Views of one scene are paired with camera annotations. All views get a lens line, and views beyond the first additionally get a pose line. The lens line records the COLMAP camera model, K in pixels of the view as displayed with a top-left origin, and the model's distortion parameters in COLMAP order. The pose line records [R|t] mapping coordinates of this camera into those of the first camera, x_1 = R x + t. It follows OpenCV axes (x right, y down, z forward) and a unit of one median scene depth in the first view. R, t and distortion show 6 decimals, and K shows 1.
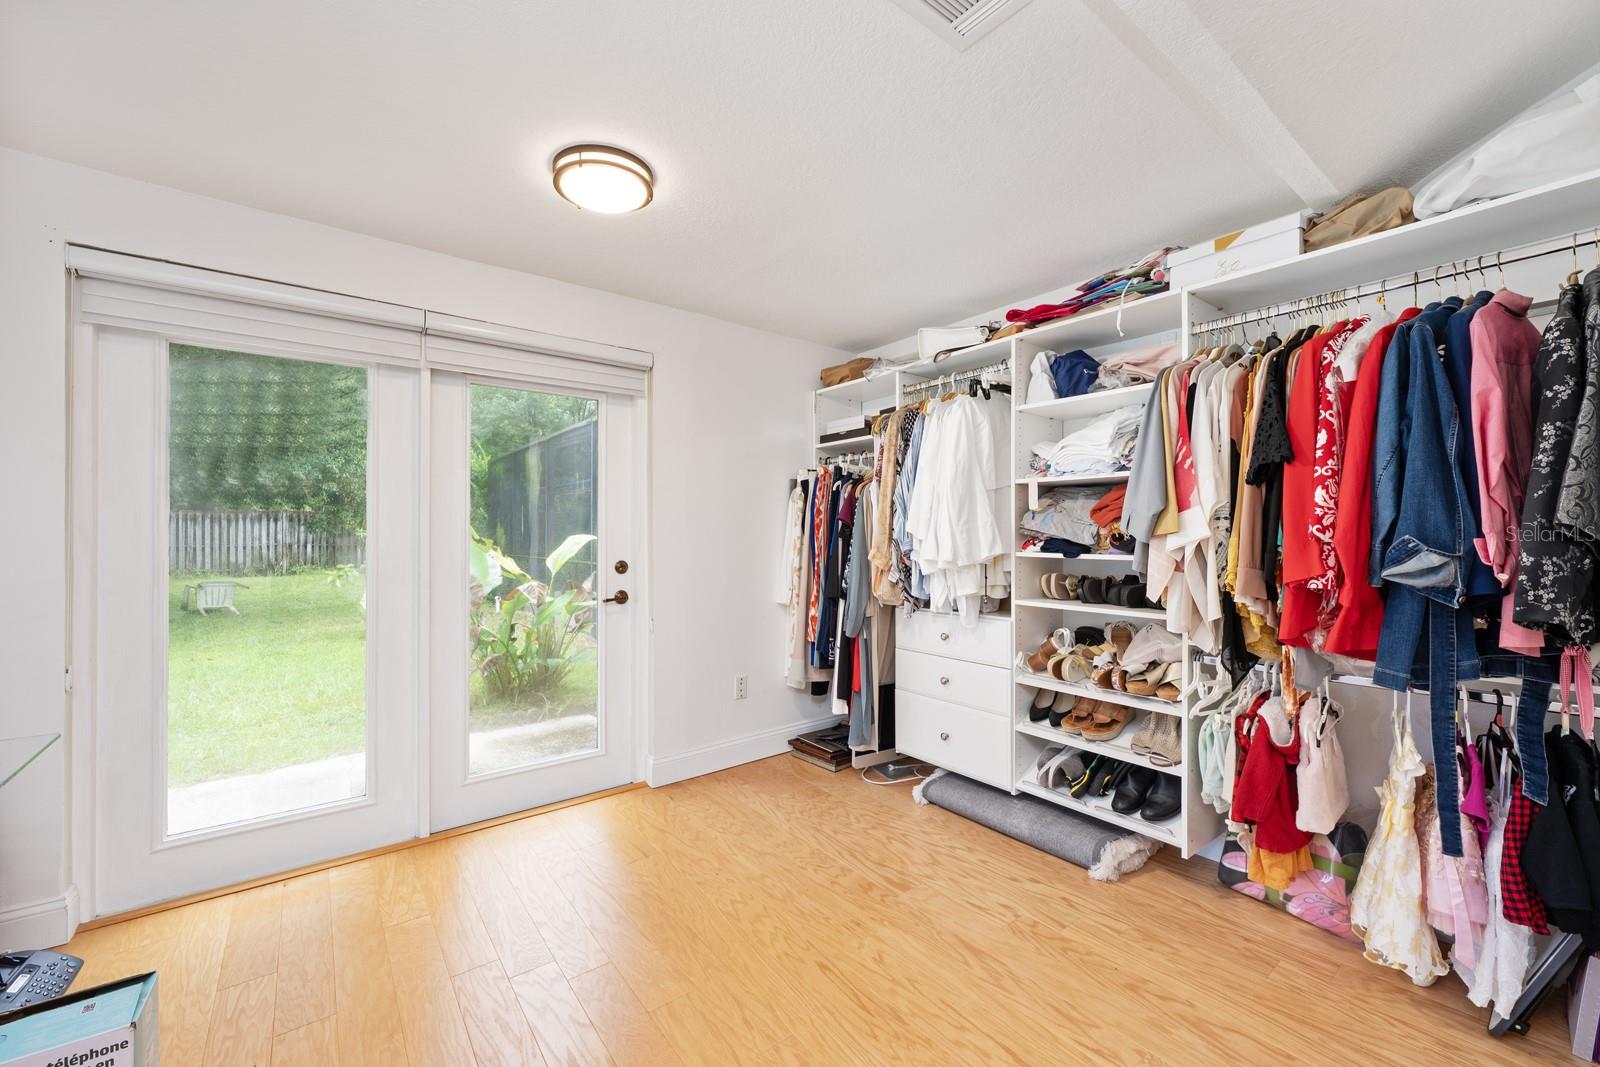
lens RADIAL K [[636.2, 0, 806.0], [0, 636.2, 532.1], [0, 0, 1]] dist [0.002995, 0.000112]
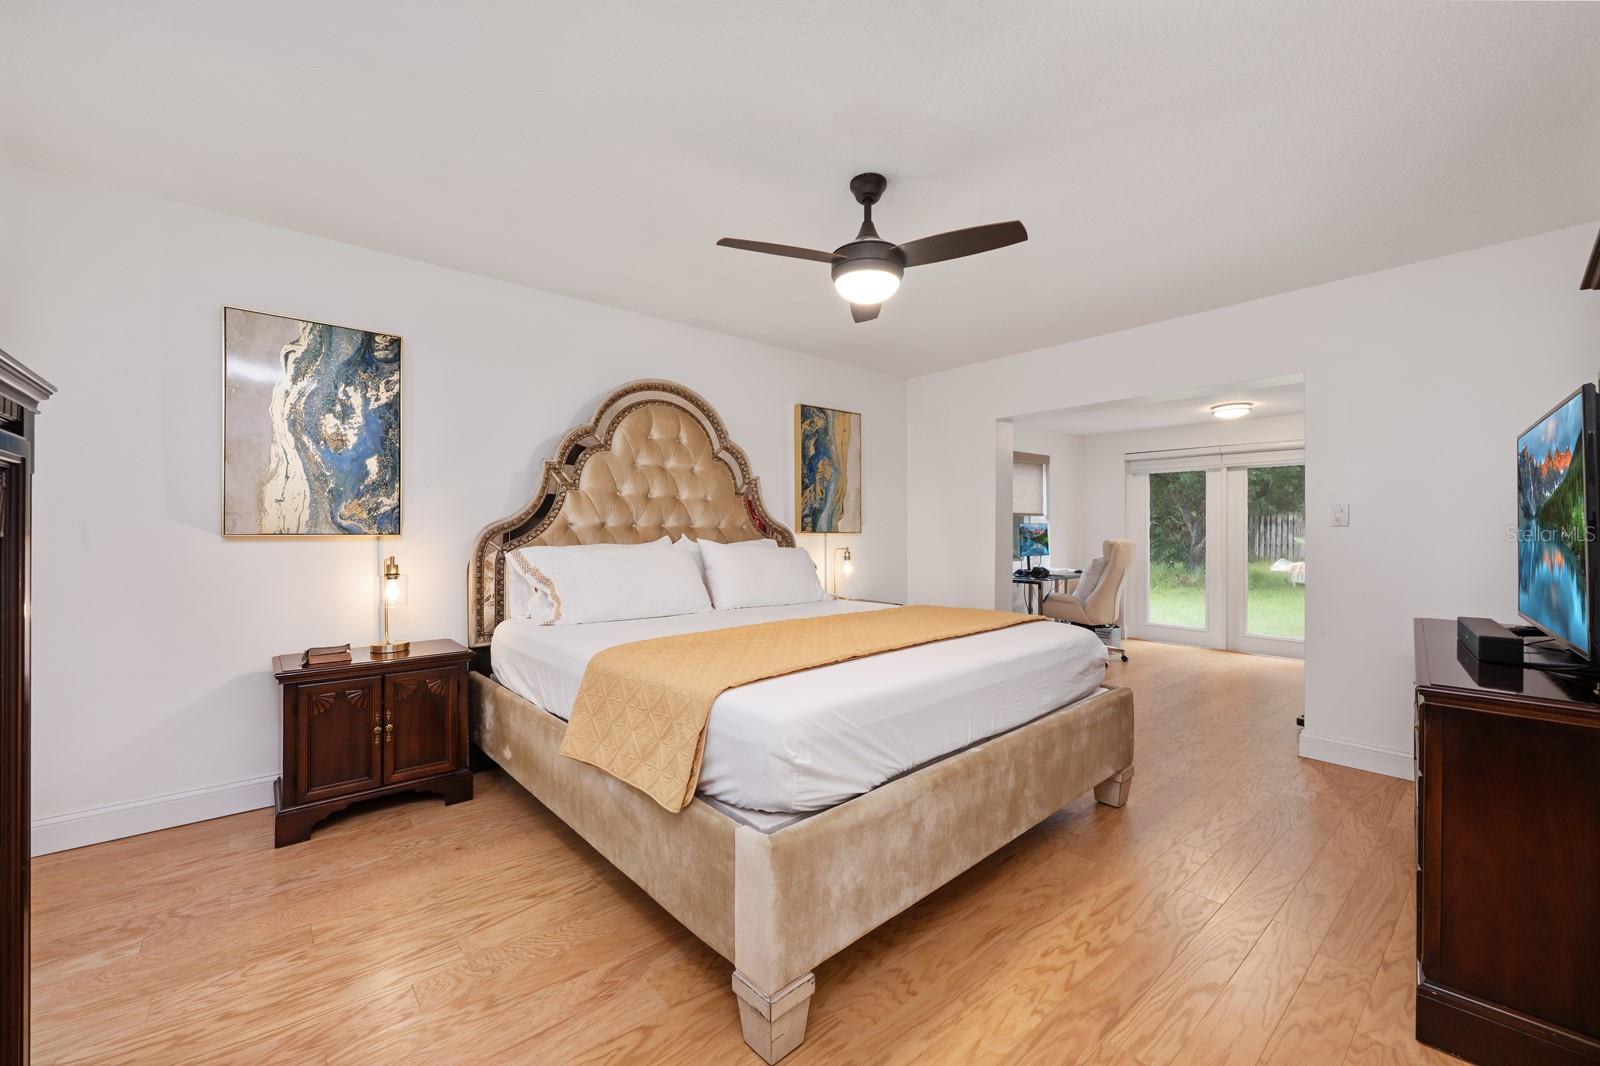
lens RADIAL K [[636.2, 0, 786.8], [0, 636.2, 534.7], [0, 0, 1]] dist [0.002995, 0.000112]
pose [[0.019794, 0.007169, -0.999778, 1.957815], [0.001435, 0.999973, 0.007198, -0.008751], [0.999803, -0.001577, 0.019783, -0.816504]]
